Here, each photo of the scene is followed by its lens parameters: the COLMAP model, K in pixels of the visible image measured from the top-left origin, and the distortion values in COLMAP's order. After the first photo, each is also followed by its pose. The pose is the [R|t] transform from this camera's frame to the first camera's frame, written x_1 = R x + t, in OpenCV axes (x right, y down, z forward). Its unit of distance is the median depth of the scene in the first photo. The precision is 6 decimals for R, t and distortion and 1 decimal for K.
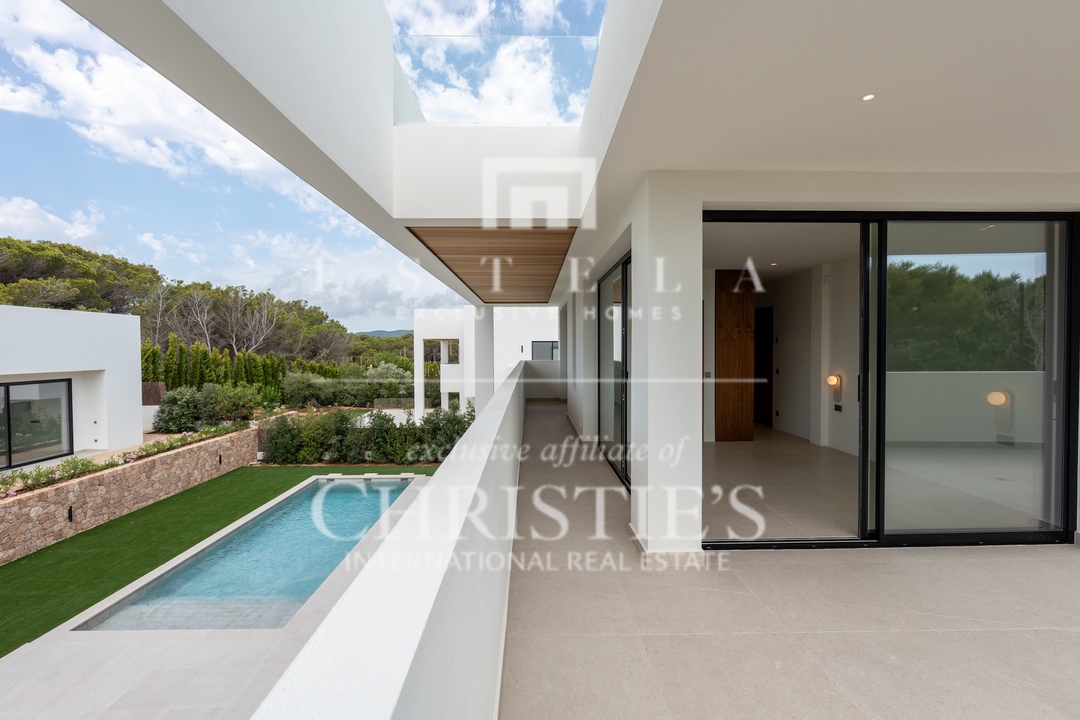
lens RADIAL K [[468.9, 0, 538.8], [0, 468.9, 356.7], [0, 0, 1]] dist [-0.003089, -0.000335]
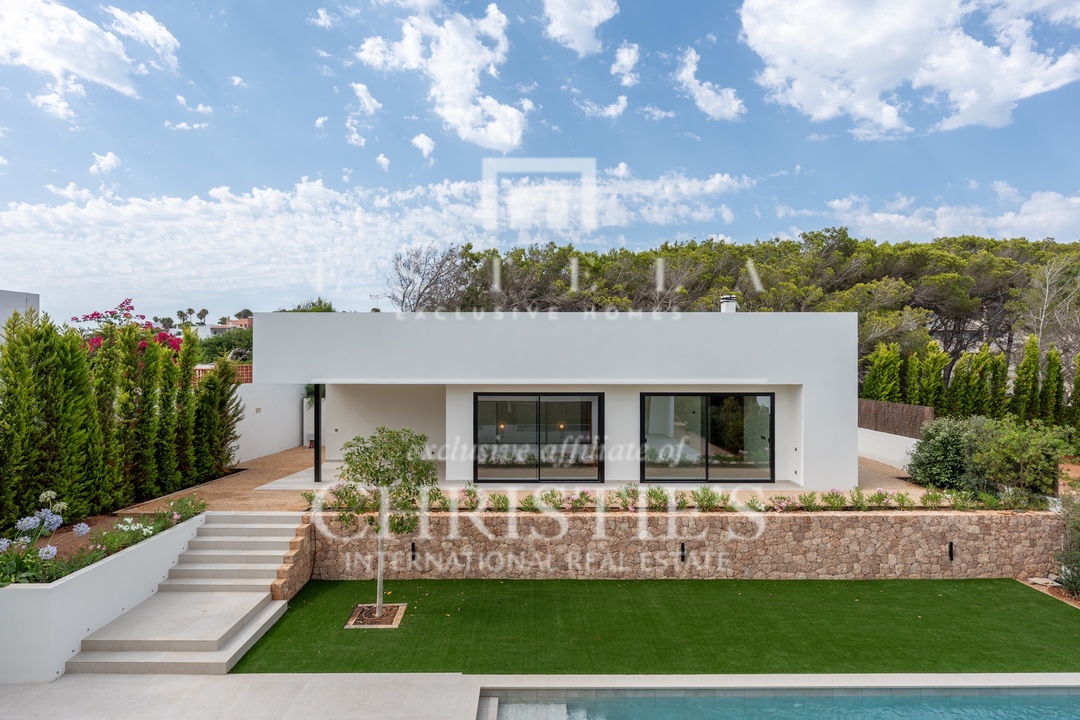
lens RADIAL K [[539.9, 0, 538.9], [0, 539.9, 362.6], [0, 0, 1]] dist [-0.005738, 0.000569]
pose [[-0.020443, 0.009393, -0.999747, -0.014158], [-0.017755, 0.999795, 0.009757, -0.009313], [0.999633, 0.017950, -0.020272, 0.541960]]
